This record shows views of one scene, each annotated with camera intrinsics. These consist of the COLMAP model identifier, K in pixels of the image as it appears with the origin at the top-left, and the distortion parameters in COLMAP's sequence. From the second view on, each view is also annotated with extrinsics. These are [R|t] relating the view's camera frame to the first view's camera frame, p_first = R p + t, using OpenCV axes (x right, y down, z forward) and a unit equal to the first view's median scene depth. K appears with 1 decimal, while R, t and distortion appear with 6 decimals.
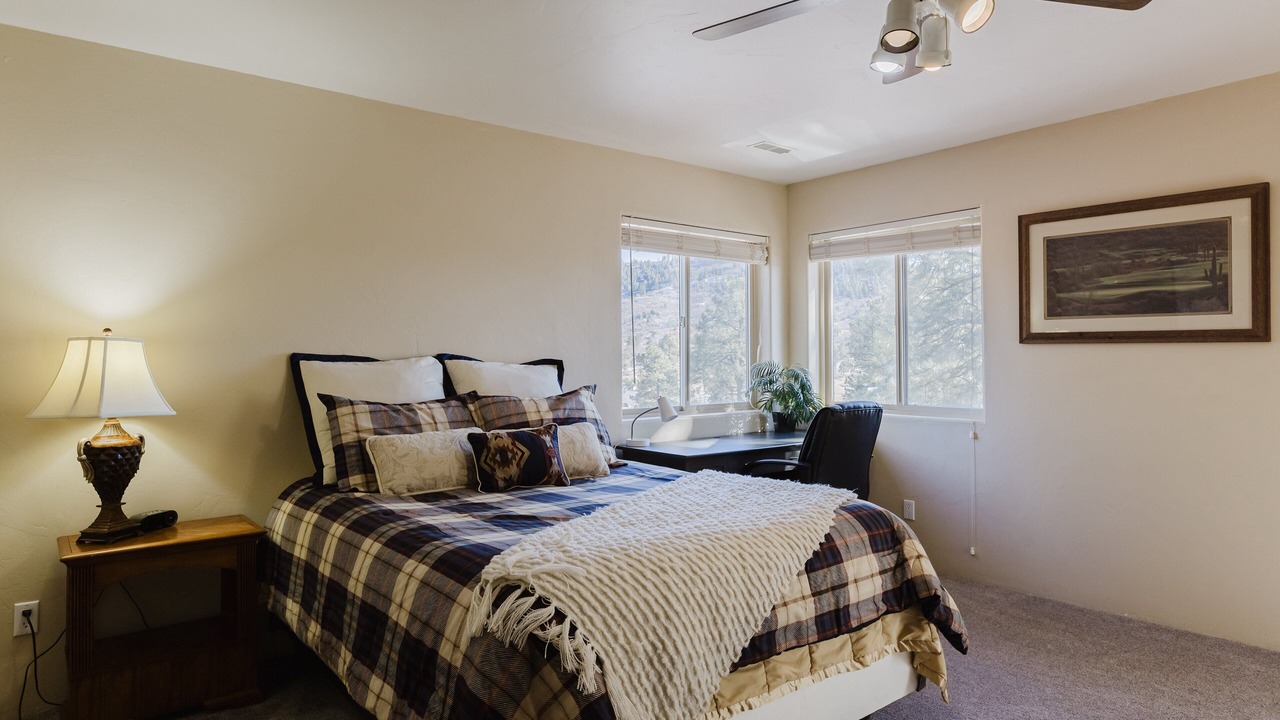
lens RADIAL K [[715.3, 0, 663.3], [0, 715.3, 358.6], [0, 0, 1]] dist [-0.001266, 0.000297]
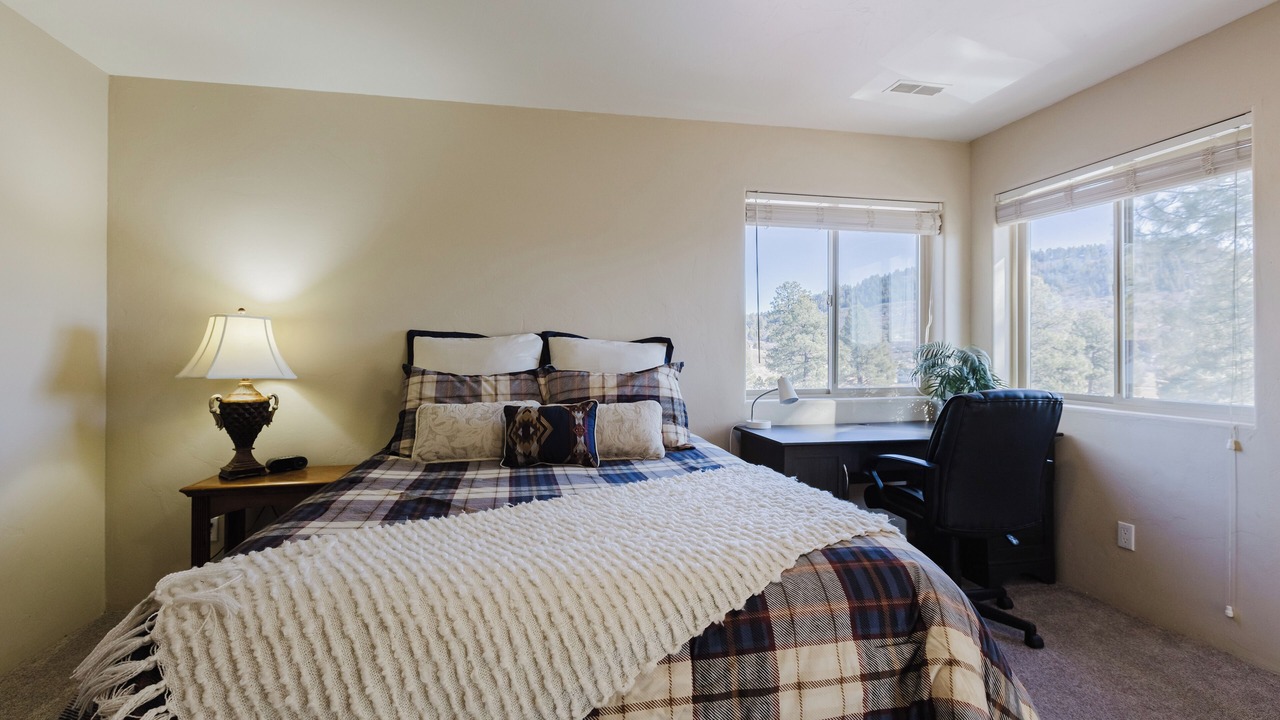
lens RADIAL K [[570.4, 0, 636.2], [0, 570.4, 352.7], [0, 0, 1]] dist [0.000216, -0.000261]
pose [[0.888596, 0.005290, -0.458660, 0.253979], [-0.002250, 0.999972, 0.007175, 0.023211], [0.458685, -0.005344, 0.888583, 0.364413]]
